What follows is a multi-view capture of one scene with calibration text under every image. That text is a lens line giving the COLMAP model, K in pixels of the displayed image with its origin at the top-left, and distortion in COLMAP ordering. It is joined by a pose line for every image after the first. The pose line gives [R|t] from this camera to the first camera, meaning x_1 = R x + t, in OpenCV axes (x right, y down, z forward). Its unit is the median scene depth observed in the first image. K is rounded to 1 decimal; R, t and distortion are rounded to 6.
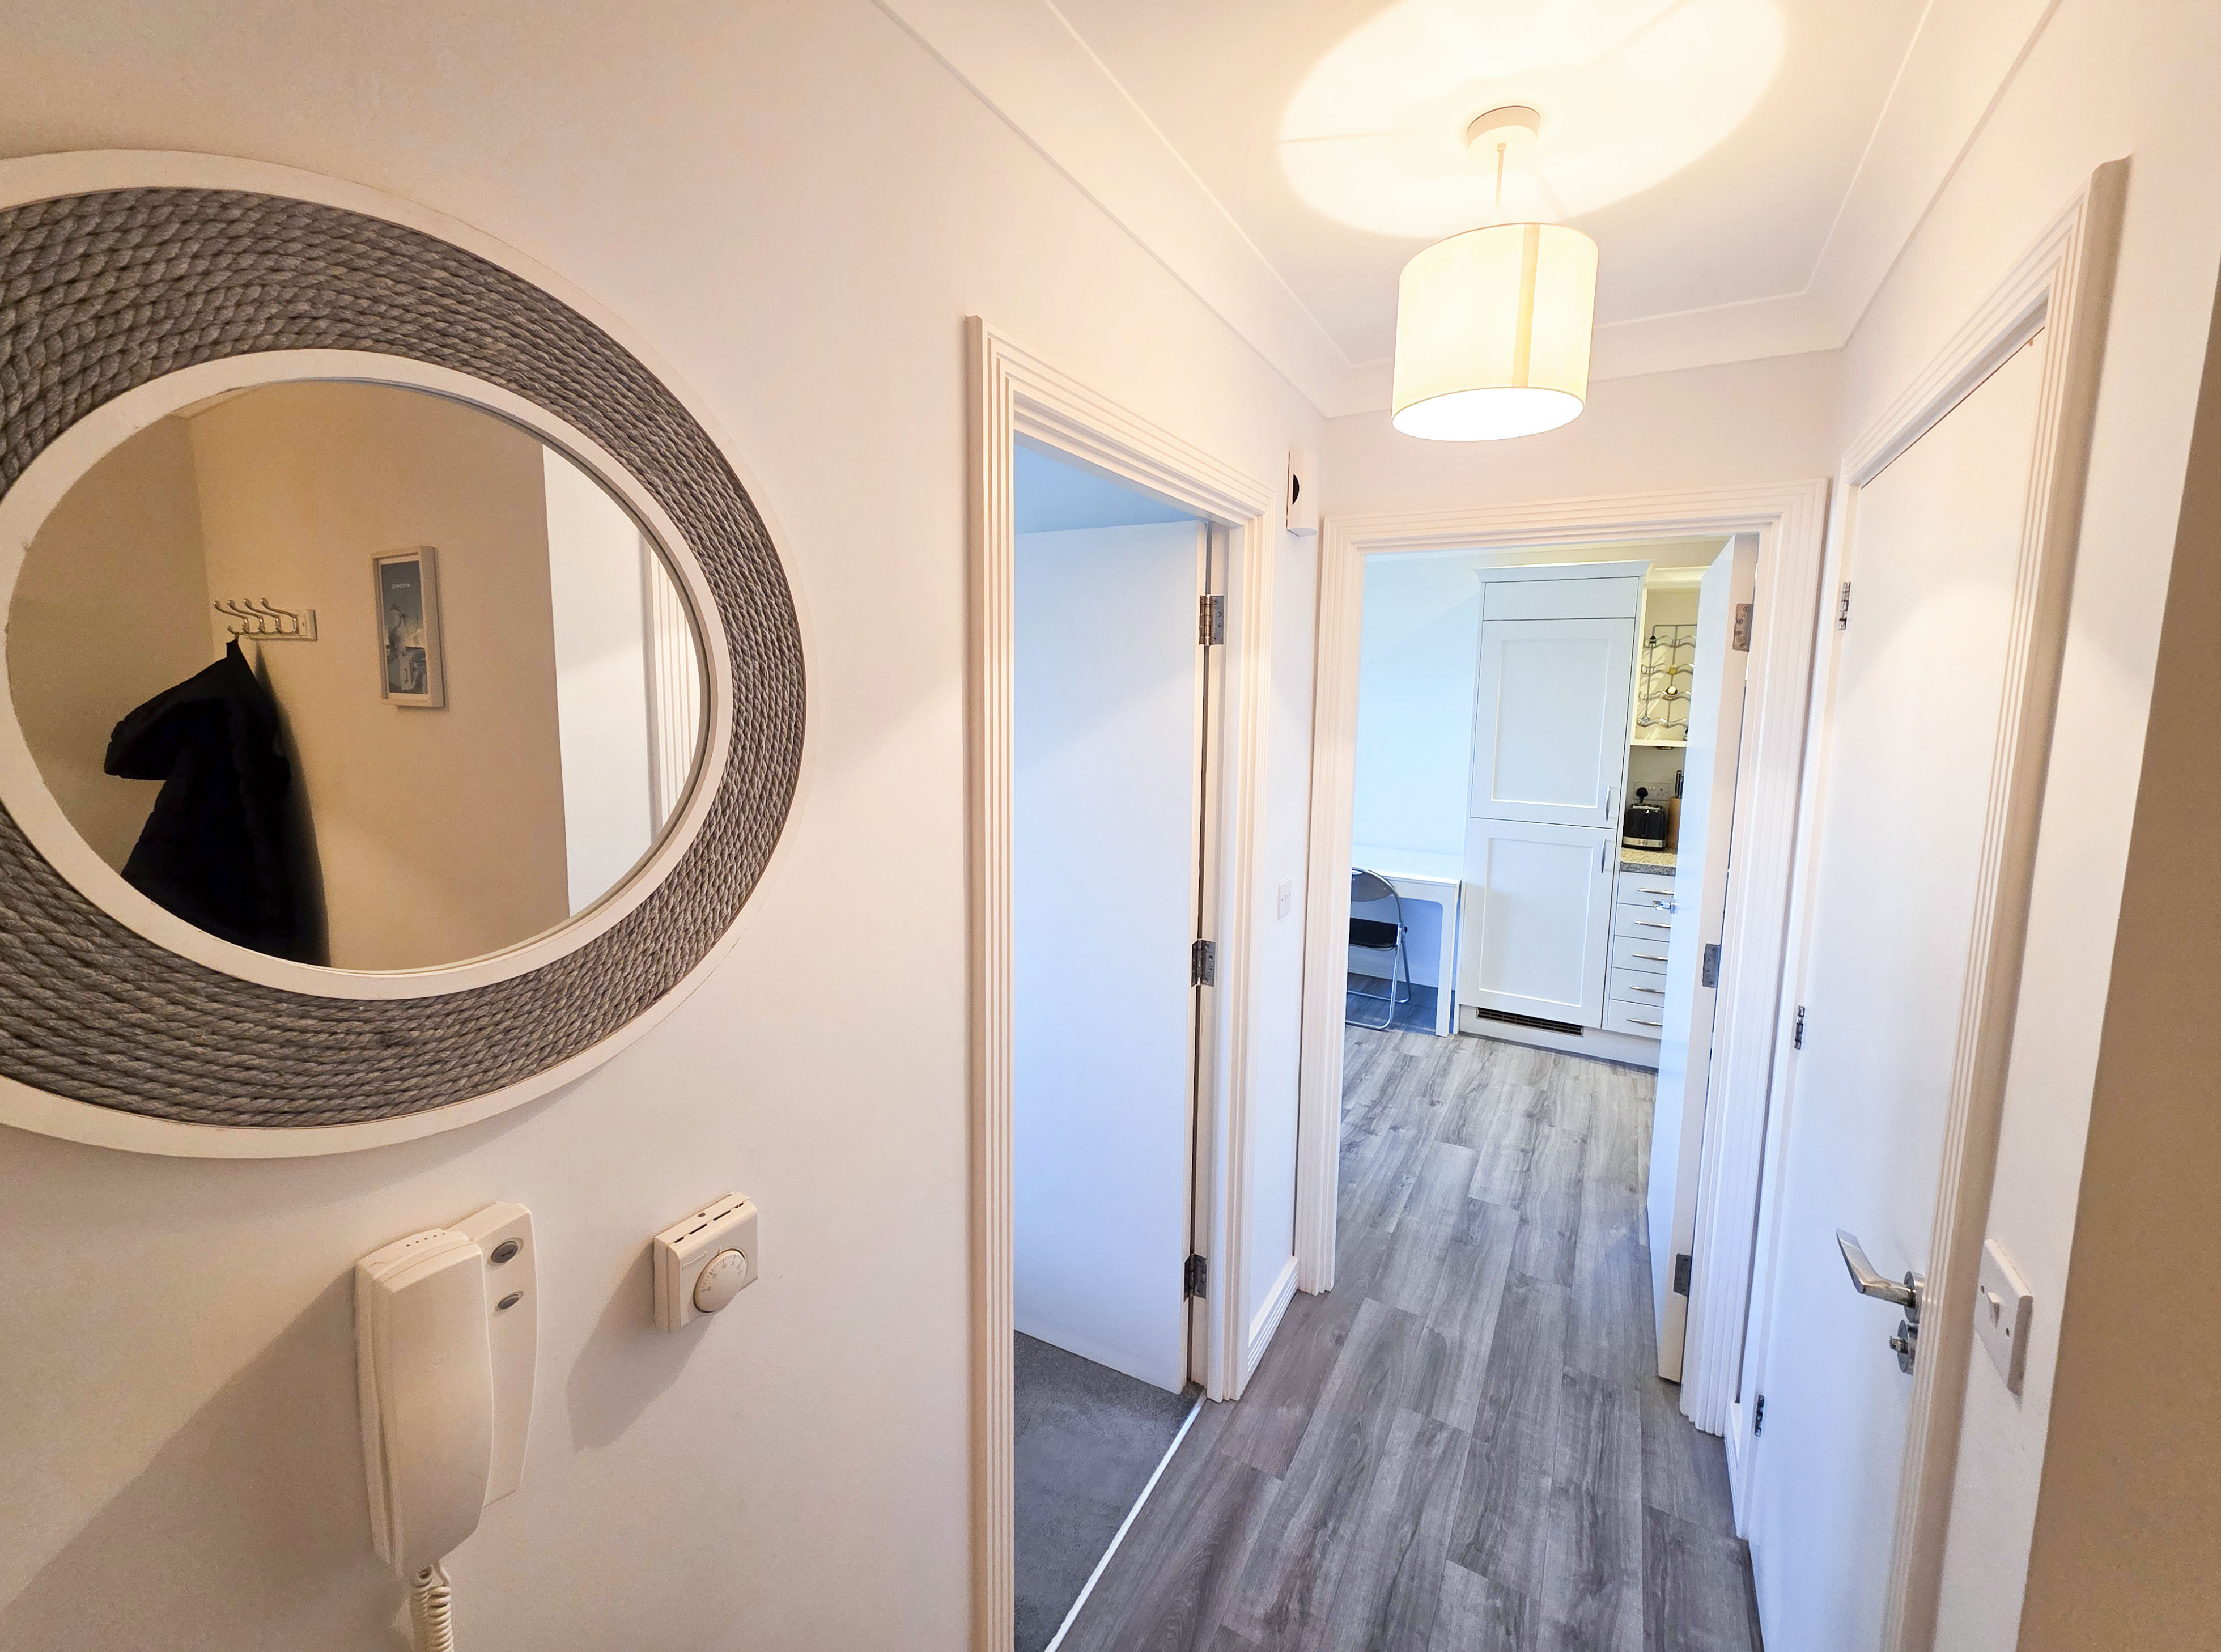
lens RADIAL K [[881.5, 0, 1118.2], [0, 881.5, 784.7], [0, 0, 1]] dist [0.007584, -0.000942]
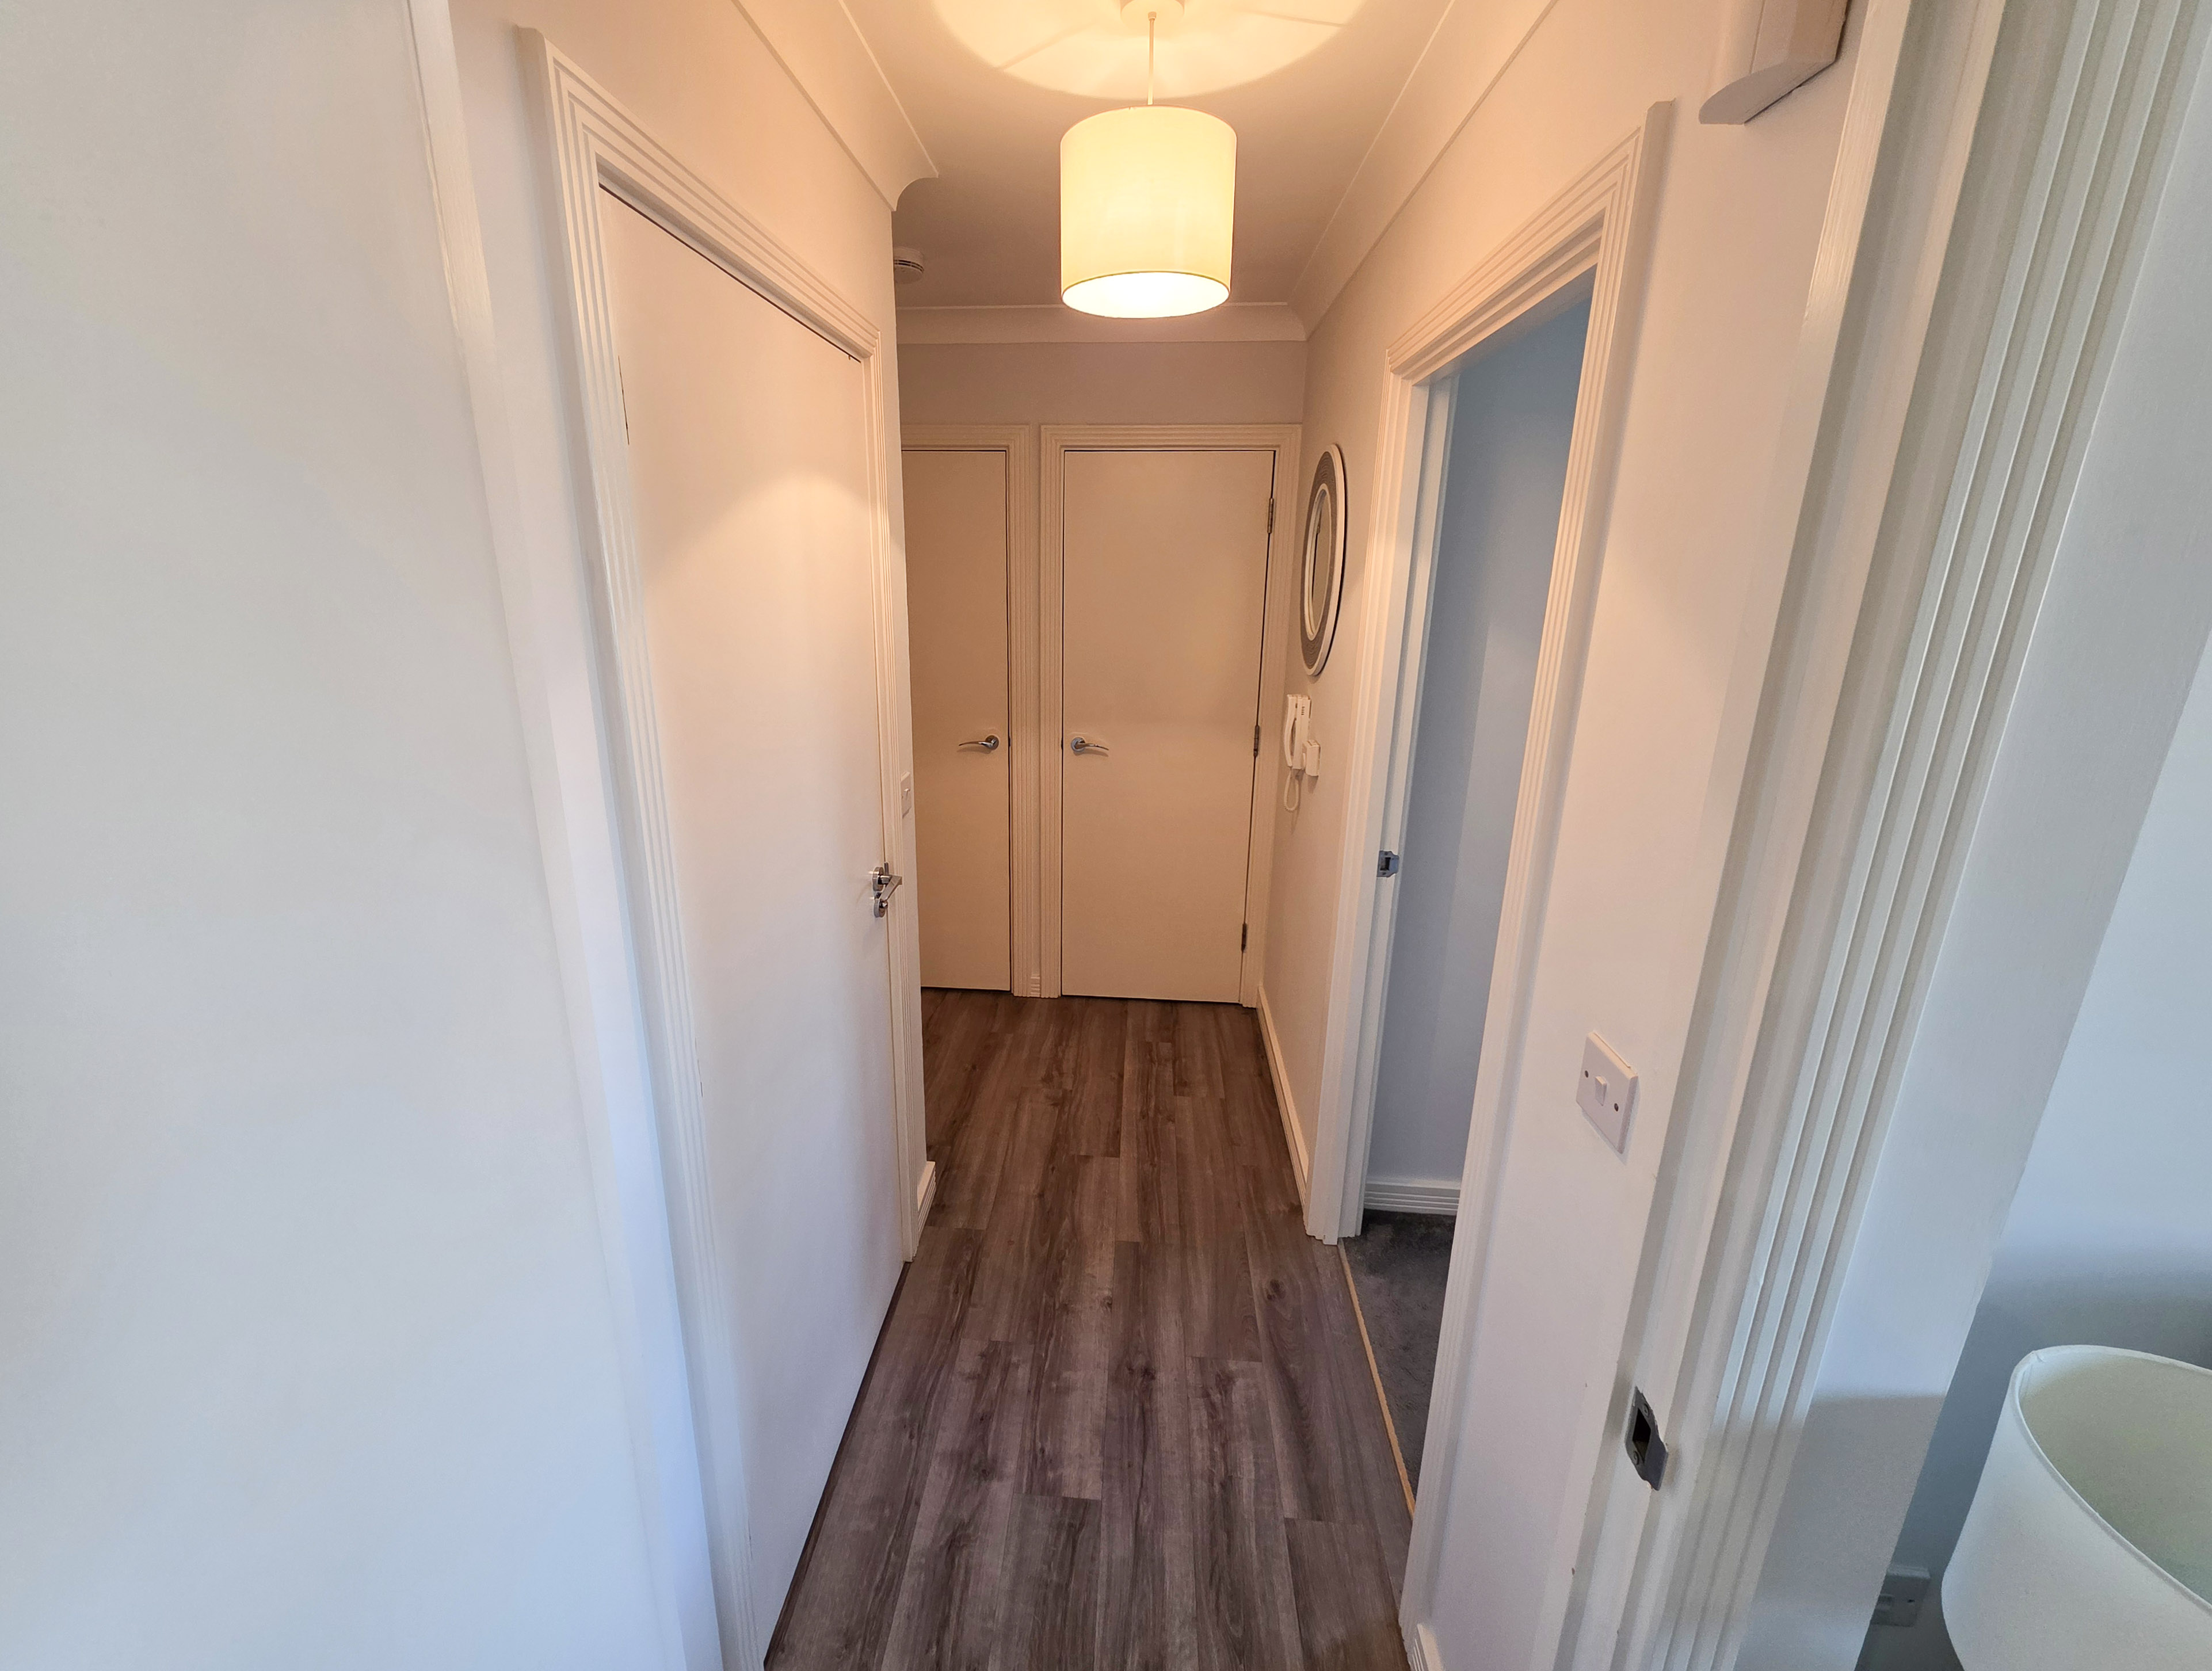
lens RADIAL K [[904.4, 0, 1064.4], [0, 904.4, 816.0], [0, 0, 1]] dist [0.000517, -0.000603]
pose [[-0.906810, 0.100899, -0.409287, 0.647821], [-0.062653, 0.927887, 0.367560, -0.141941], [0.416858, 0.358950, -0.835095, 1.359552]]
